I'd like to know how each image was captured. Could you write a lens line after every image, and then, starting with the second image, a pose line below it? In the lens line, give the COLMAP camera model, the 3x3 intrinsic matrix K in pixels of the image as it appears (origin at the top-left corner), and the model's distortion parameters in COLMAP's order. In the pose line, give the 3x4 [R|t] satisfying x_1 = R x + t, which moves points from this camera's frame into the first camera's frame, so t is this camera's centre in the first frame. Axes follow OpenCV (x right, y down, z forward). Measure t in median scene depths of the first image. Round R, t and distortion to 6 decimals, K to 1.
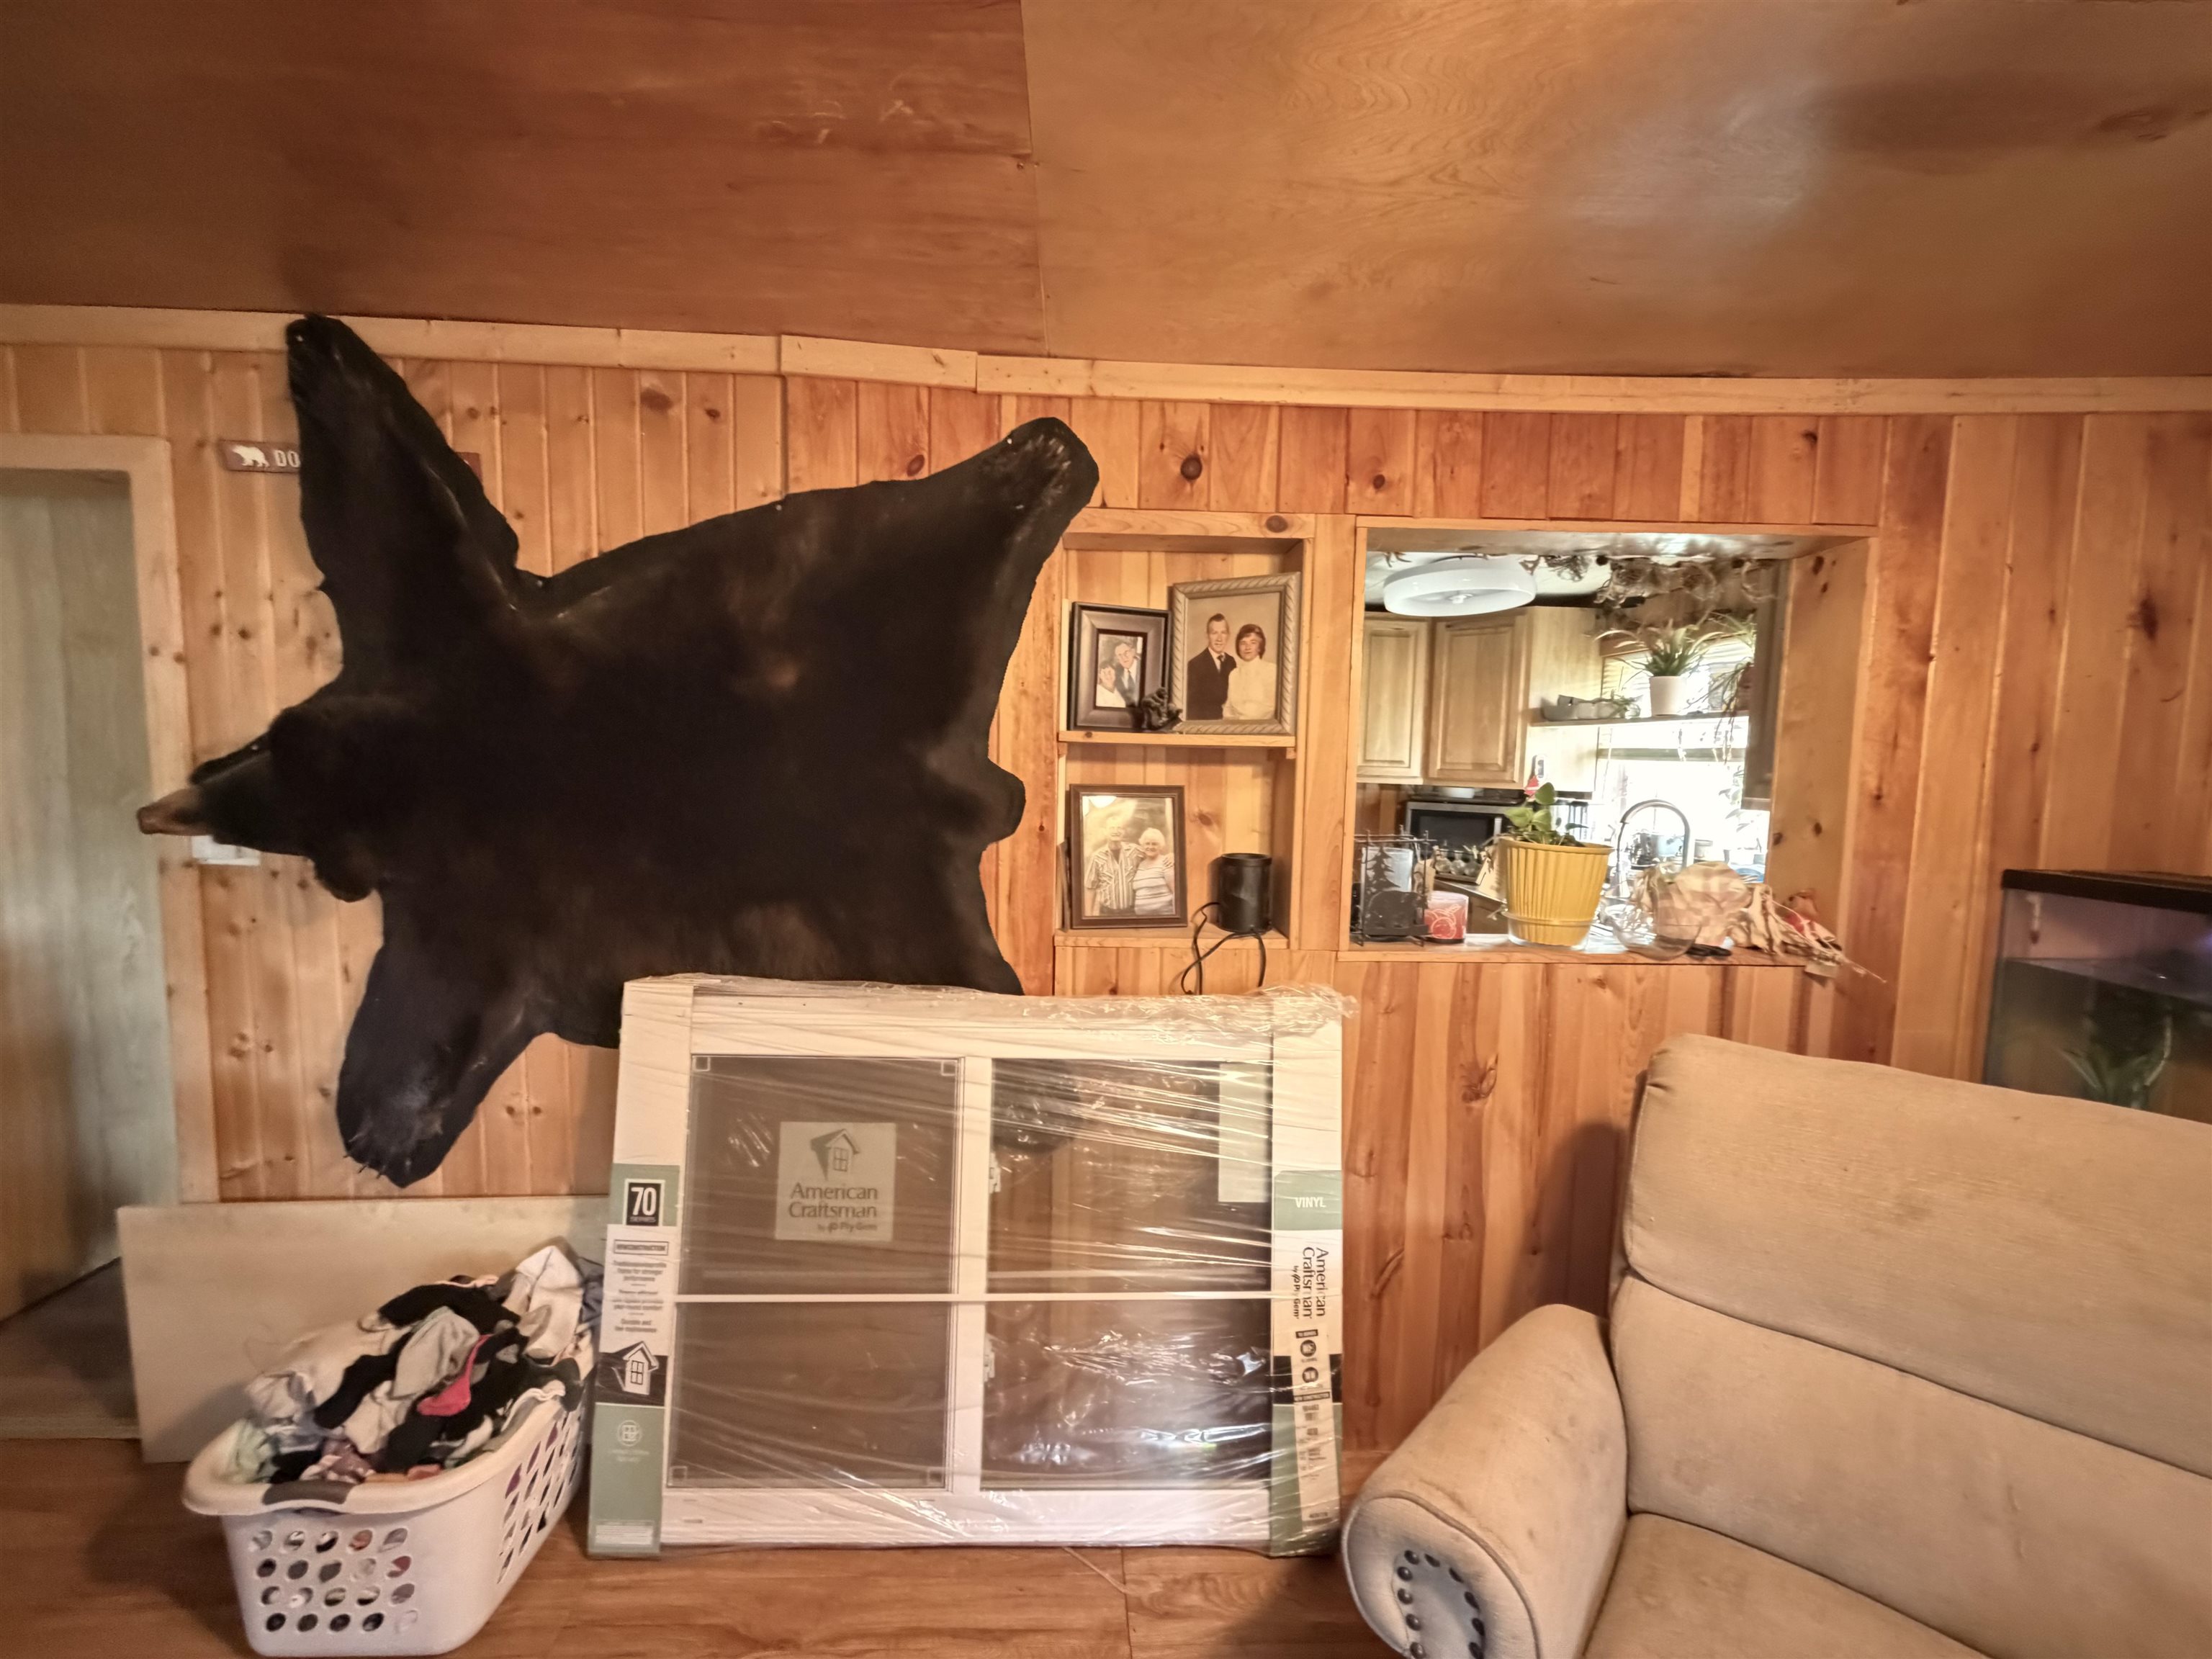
lens RADIAL K [[892.9, 0, 1108.0], [0, 892.9, 822.4], [0, 0, 1]] dist [0.001616, 0.000151]
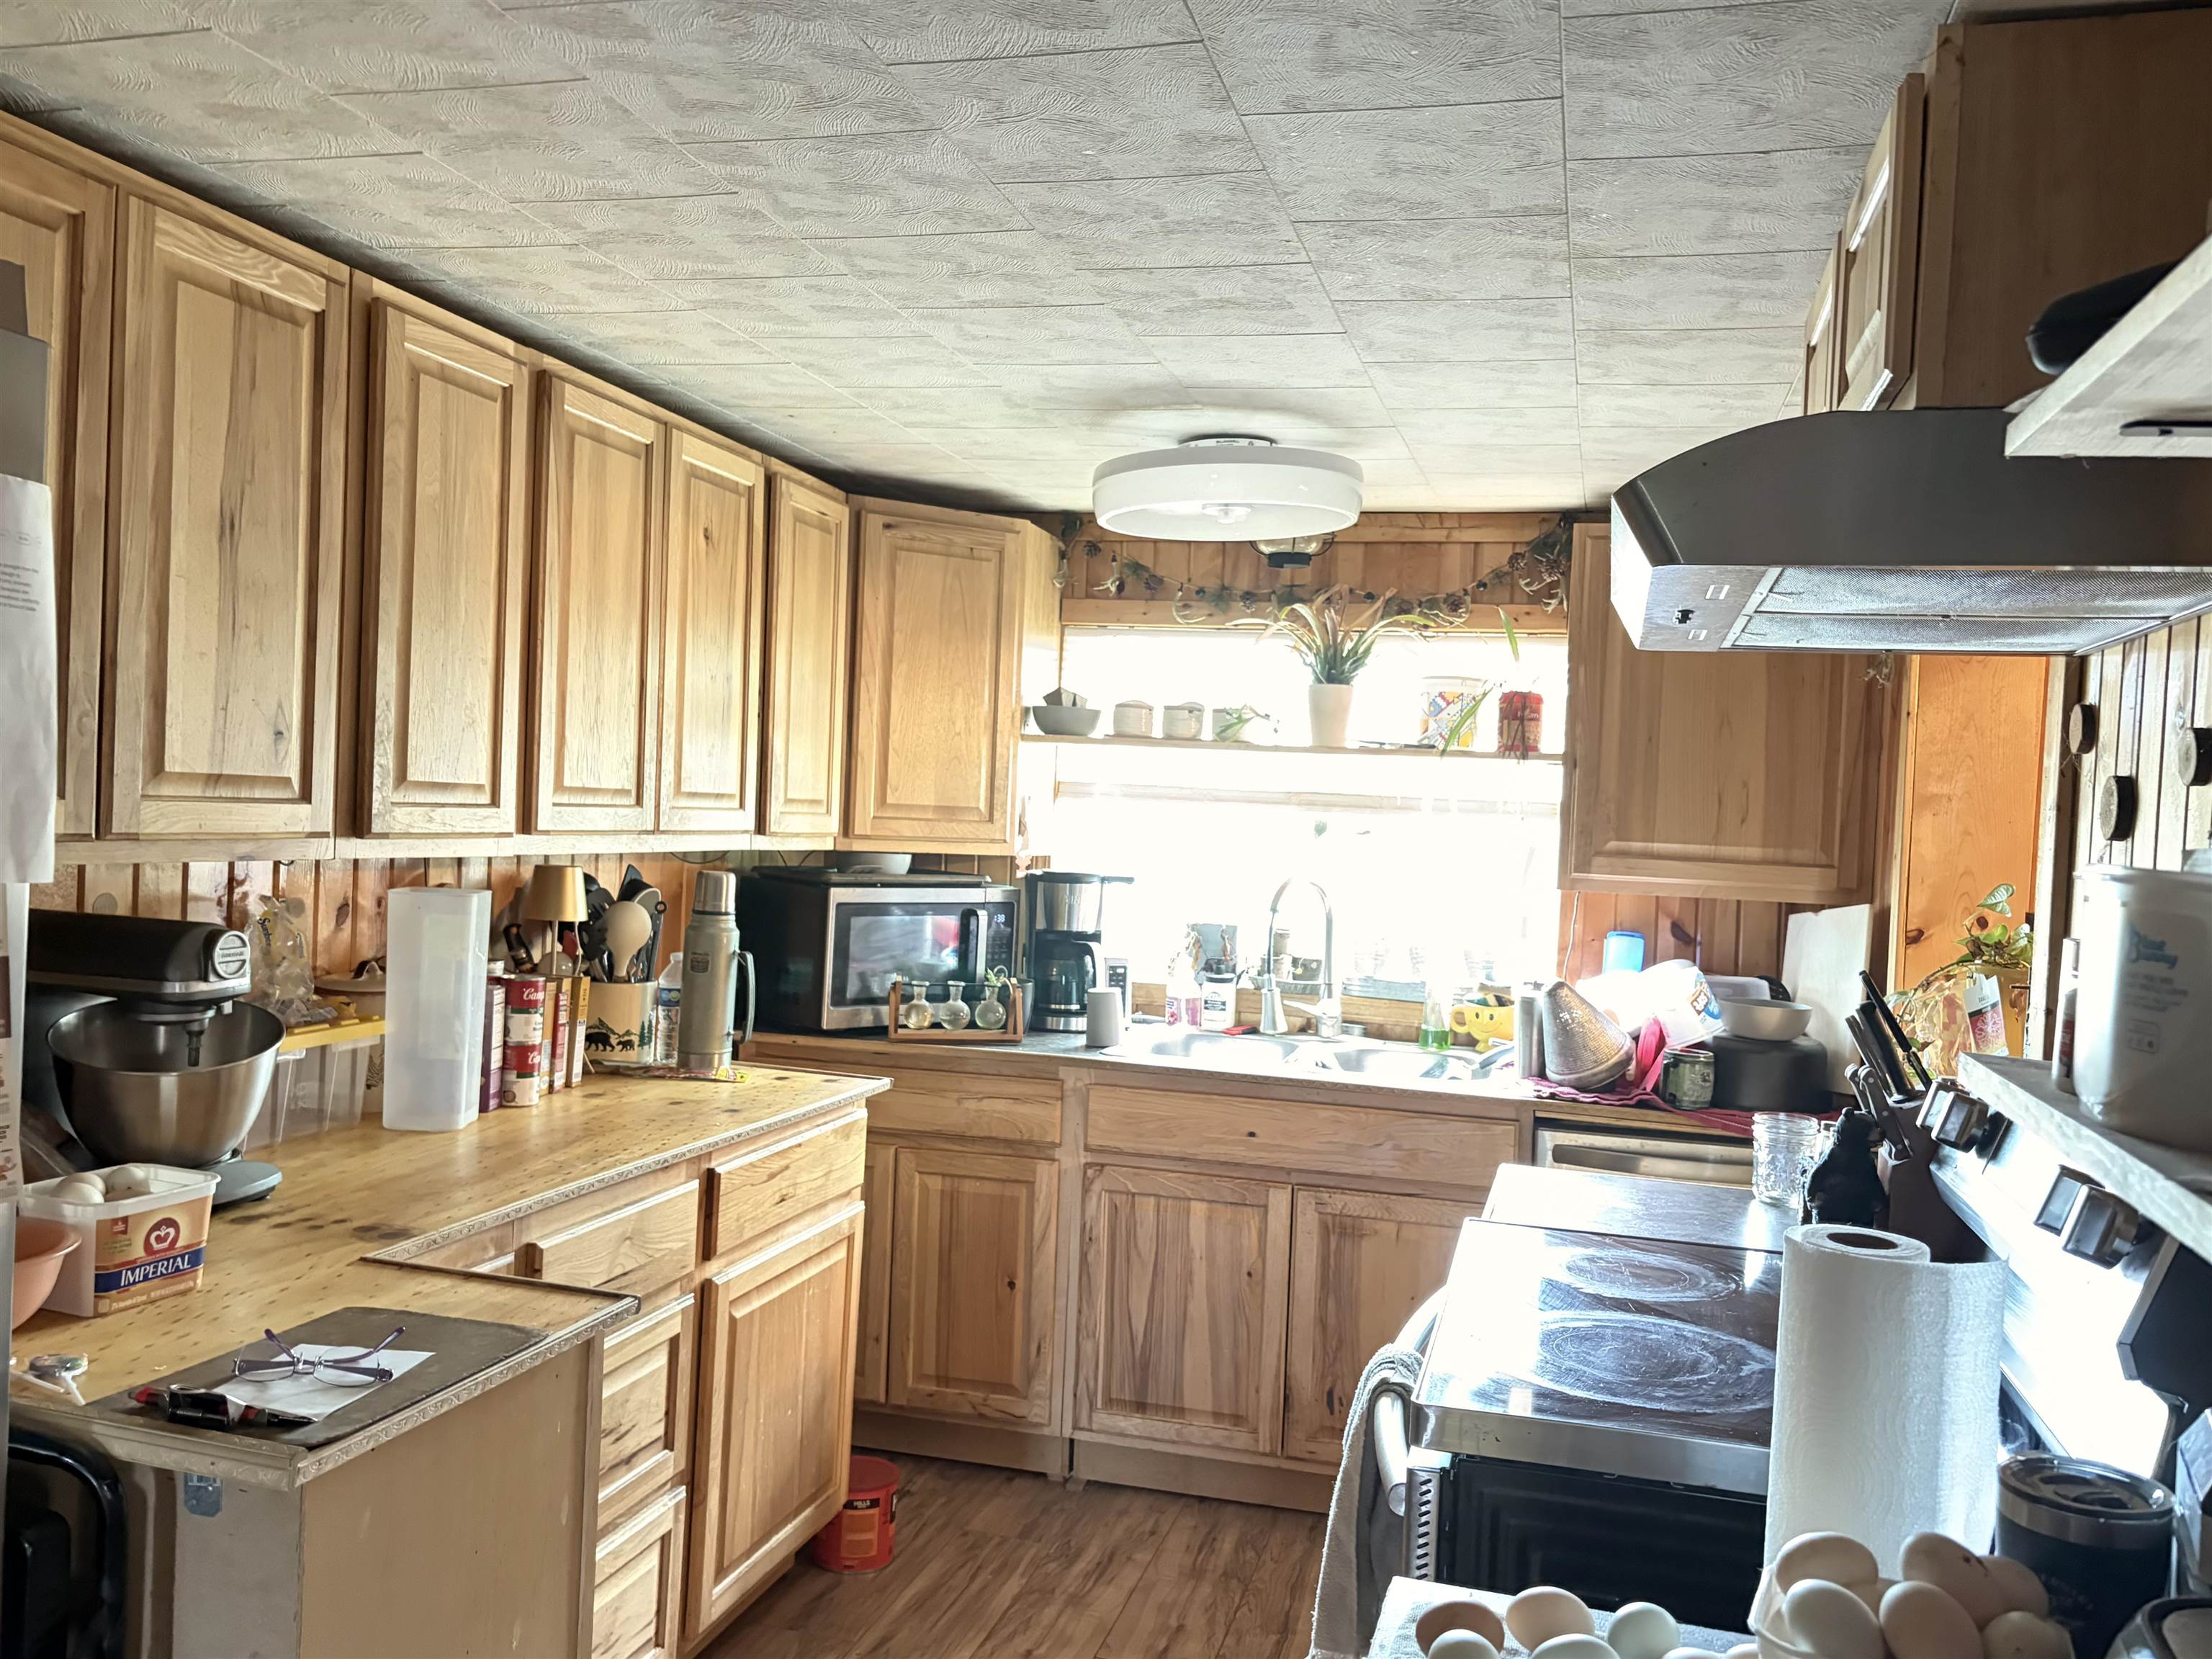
lens RADIAL K [[1742.5, 0, 1103.1], [0, 1742.5, 833.1], [0, 0, 1]] dist [0.041633, -0.048157]
pose [[0.286373, -0.019890, 0.957912, -0.543186], [0.040082, 0.999158, 0.008764, -0.058754], [-0.957280, 0.035886, 0.286929, 0.649560]]
